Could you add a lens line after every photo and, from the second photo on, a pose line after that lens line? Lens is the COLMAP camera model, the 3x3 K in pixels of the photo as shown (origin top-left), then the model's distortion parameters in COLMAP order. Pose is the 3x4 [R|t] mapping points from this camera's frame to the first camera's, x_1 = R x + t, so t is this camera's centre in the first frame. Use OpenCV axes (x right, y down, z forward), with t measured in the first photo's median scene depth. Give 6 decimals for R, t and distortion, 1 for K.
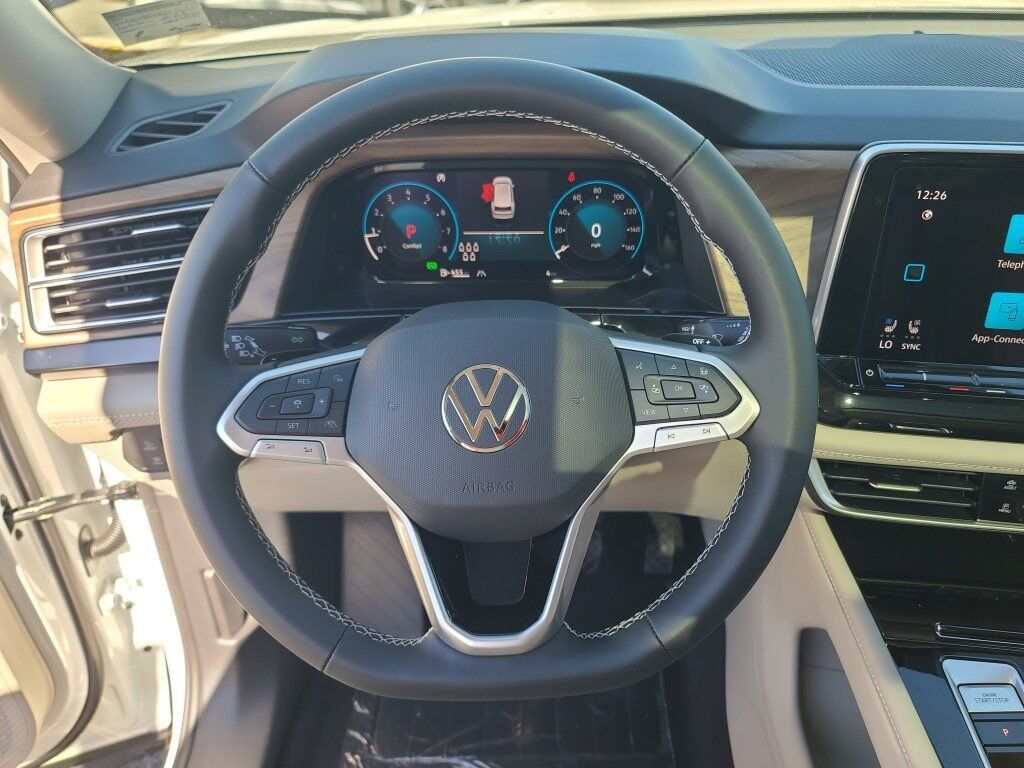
lens RADIAL K [[755.5, 0, 512.0], [0, 755.5, 384.0], [0, 0, 1]] dist [0.036848, -0.054859]
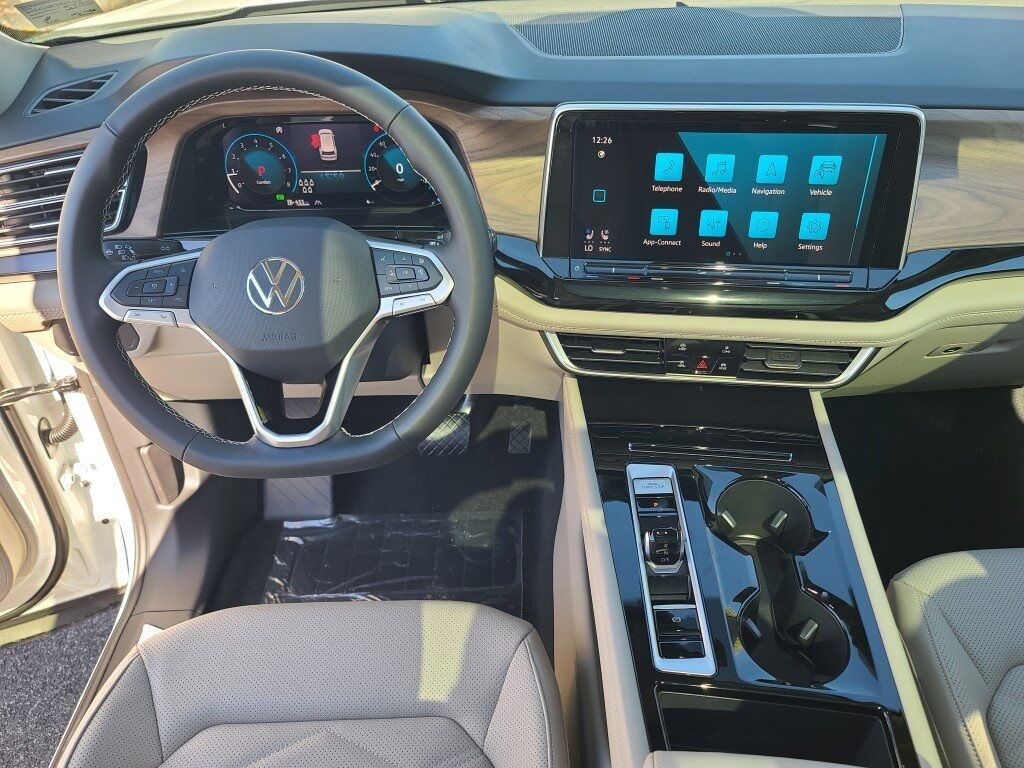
lens RADIAL K [[744.3, 0, 512.1], [0, 744.3, 398.2], [0, 0, 1]] dist [0.040587, -0.040141]
pose [[0.999547, -0.020328, 0.022190, 0.281893], [0.018240, 0.995726, 0.090533, 0.090028], [-0.023935, -0.090087, 0.995646, -0.378952]]
